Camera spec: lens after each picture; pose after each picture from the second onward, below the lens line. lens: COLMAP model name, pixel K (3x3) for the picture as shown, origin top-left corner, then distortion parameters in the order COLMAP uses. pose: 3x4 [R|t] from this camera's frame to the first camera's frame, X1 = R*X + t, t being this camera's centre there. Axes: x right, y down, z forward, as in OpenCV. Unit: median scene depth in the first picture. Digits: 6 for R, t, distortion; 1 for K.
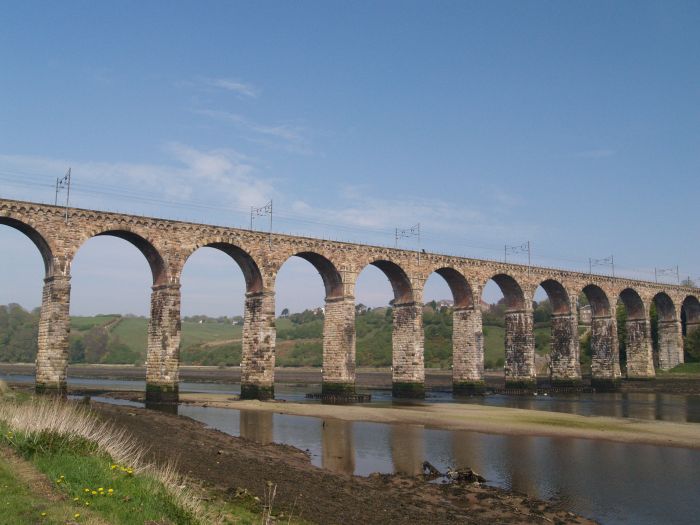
lens RADIAL K [[701.5, 0, 351.2], [0, 701.5, 264.7], [0, 0, 1]] dist [-0.106129, 0.000000]
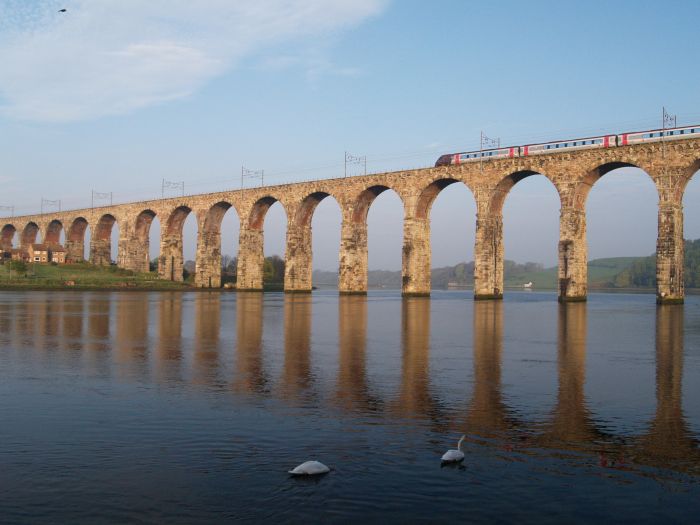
lens RADIAL K [[701.5, 0, 351.5], [0, 701.5, 262.1], [0, 0, 1]] dist [-0.106129, 0.000000]
pose [[0.245021, -0.039827, -0.968699, 1.128080], [0.116156, 0.993165, -0.011452, 0.125457], [0.962534, -0.109714, 0.247973, 0.672274]]
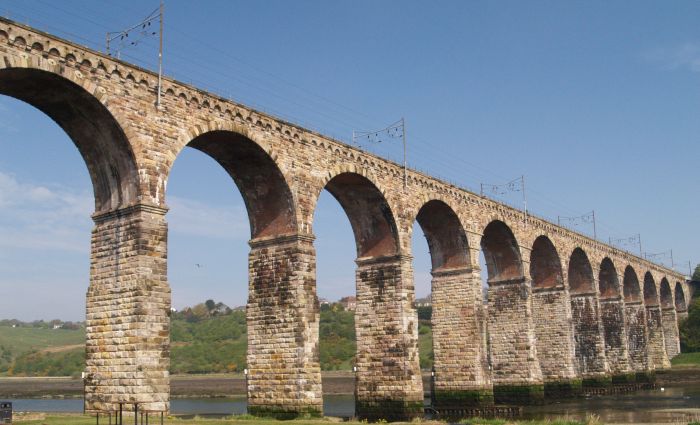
lens RADIAL K [[699.1, 0, 344.5], [0, 699.1, 266.1], [0, 0, 1]] dist [-0.105600, 0.000000]
pose [[0.959694, 0.006466, 0.280971, -0.352282], [-0.005210, 0.999973, -0.005215, 0.051959], [-0.280997, 0.003541, 0.959702, 0.386287]]
